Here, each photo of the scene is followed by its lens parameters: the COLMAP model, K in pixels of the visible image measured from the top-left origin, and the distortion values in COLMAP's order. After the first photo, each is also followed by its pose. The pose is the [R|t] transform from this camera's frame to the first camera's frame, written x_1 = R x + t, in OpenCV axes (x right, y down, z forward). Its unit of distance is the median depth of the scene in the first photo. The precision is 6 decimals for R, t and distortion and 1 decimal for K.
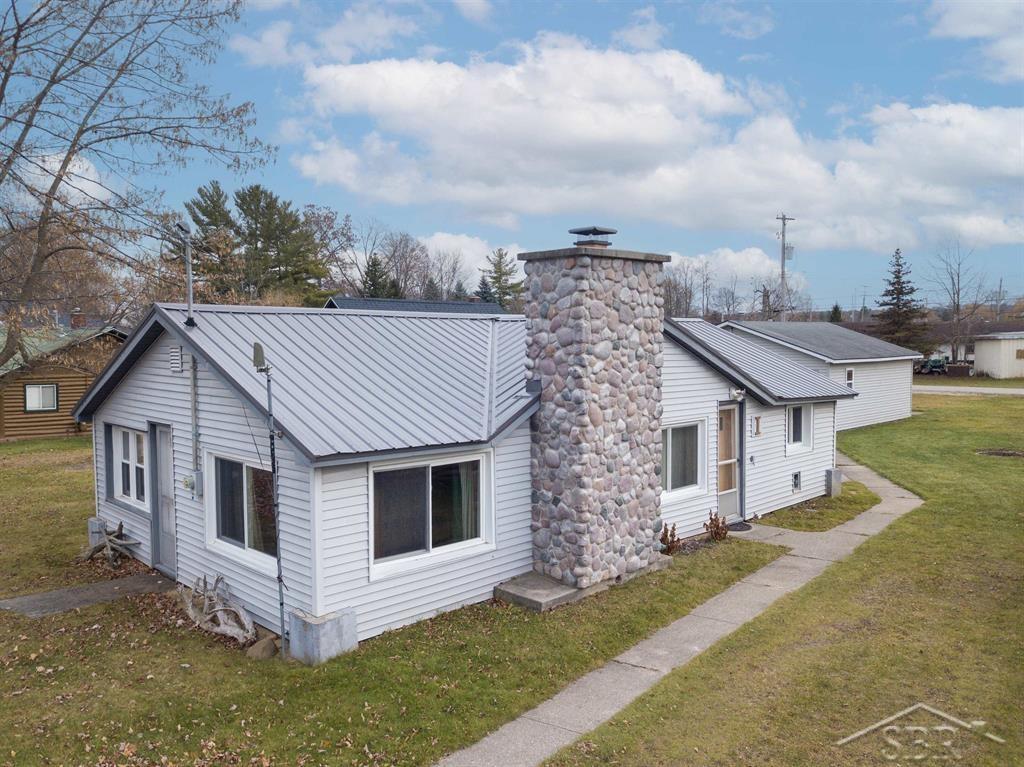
lens RADIAL K [[809.6, 0, 512.0], [0, 809.6, 383.5], [0, 0, 1]] dist [0.008040, -0.004324]
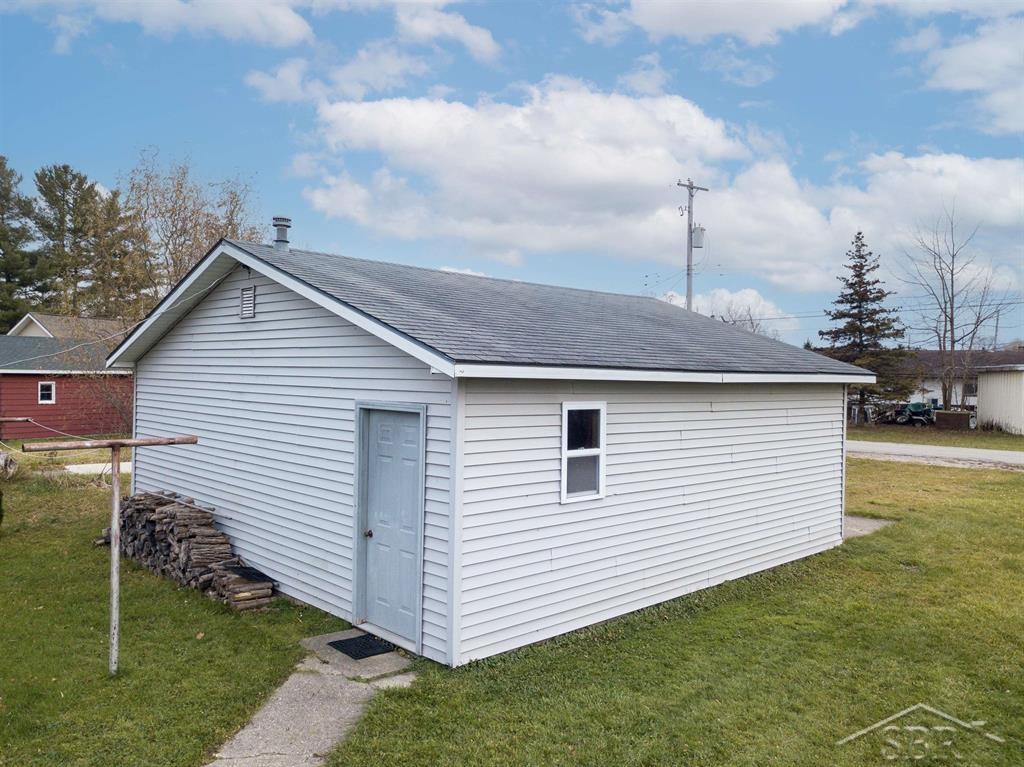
lens RADIAL K [[788.3, 0, 512.0], [0, 788.3, 383.5], [0, 0, 1]] dist [0.005458, 0.000054]
pose [[0.999755, 0.022024, 0.002127, 1.062696], [-0.021888, 0.998485, -0.050477, -0.030347], [-0.003235, 0.050419, 0.998723, 2.002889]]
